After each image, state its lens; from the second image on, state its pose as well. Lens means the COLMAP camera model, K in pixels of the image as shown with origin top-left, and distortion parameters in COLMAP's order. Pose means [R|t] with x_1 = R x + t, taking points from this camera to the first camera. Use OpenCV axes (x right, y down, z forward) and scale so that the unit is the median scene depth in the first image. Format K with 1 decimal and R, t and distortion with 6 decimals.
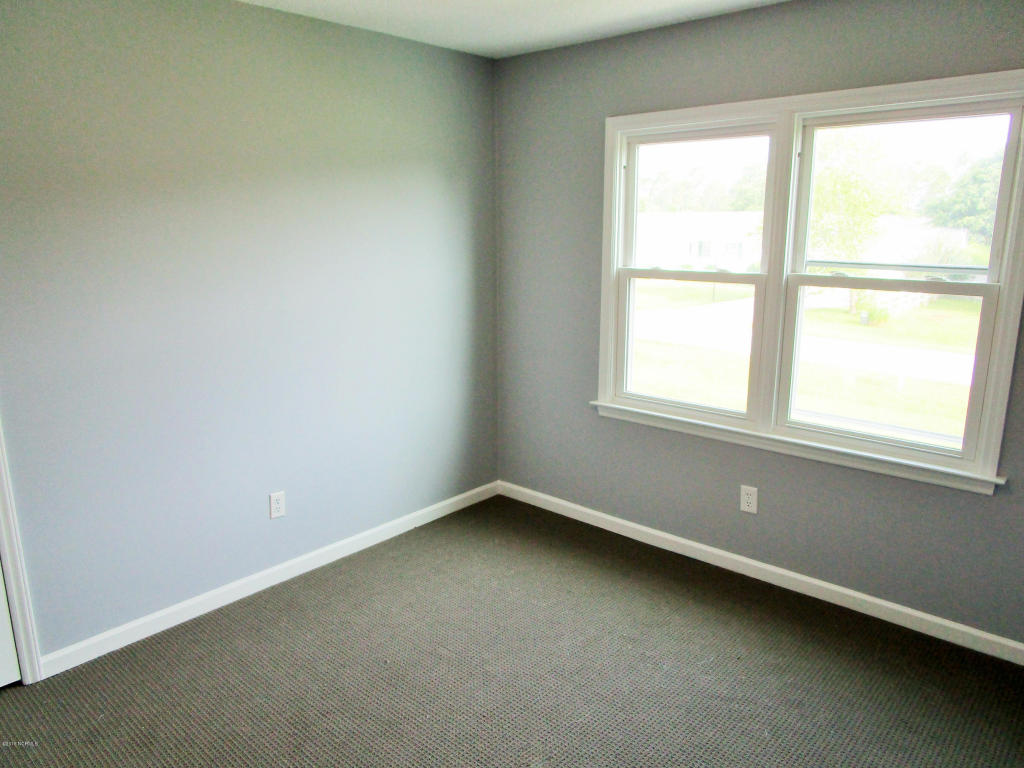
lens RADIAL K [[729.4, 0, 513.1], [0, 729.4, 384.7], [0, 0, 1]] dist [-0.023454, 0.001989]
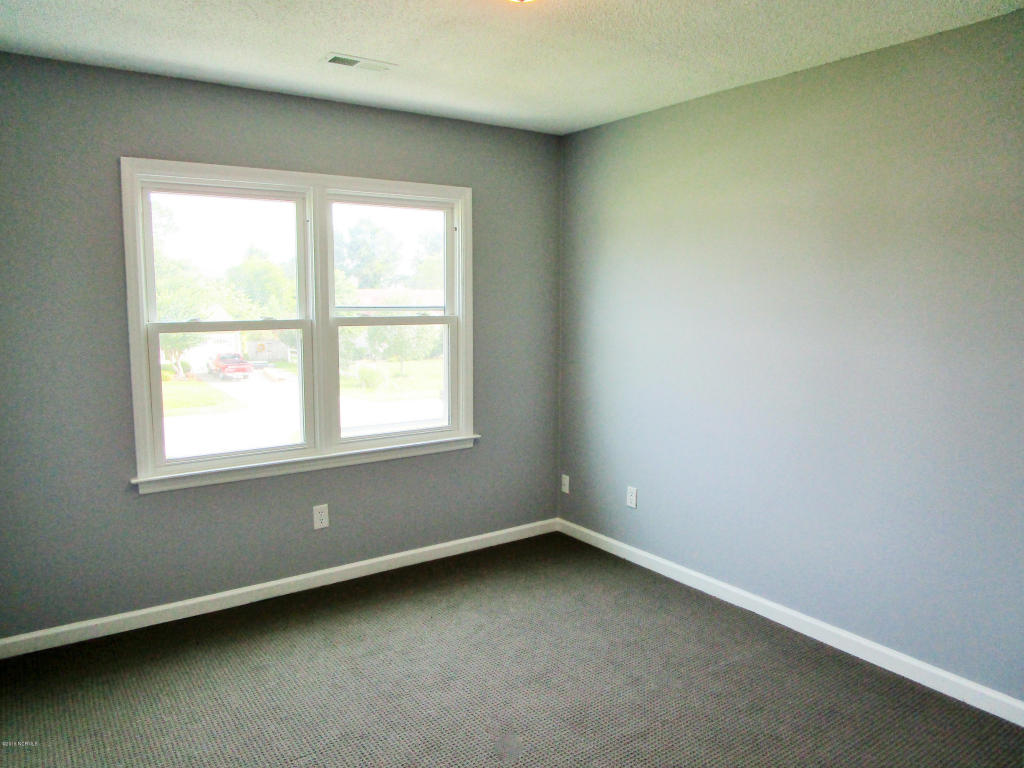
lens RADIAL K [[729.4, 0, 510.8], [0, 729.4, 376.9], [0, 0, 1]] dist [-0.023454, 0.001989]
pose [[0.226901, -0.116330, 0.966945, -0.728709], [0.202655, 0.976748, 0.069955, -0.079126], [-0.952600, 0.180083, 0.245200, 0.427210]]
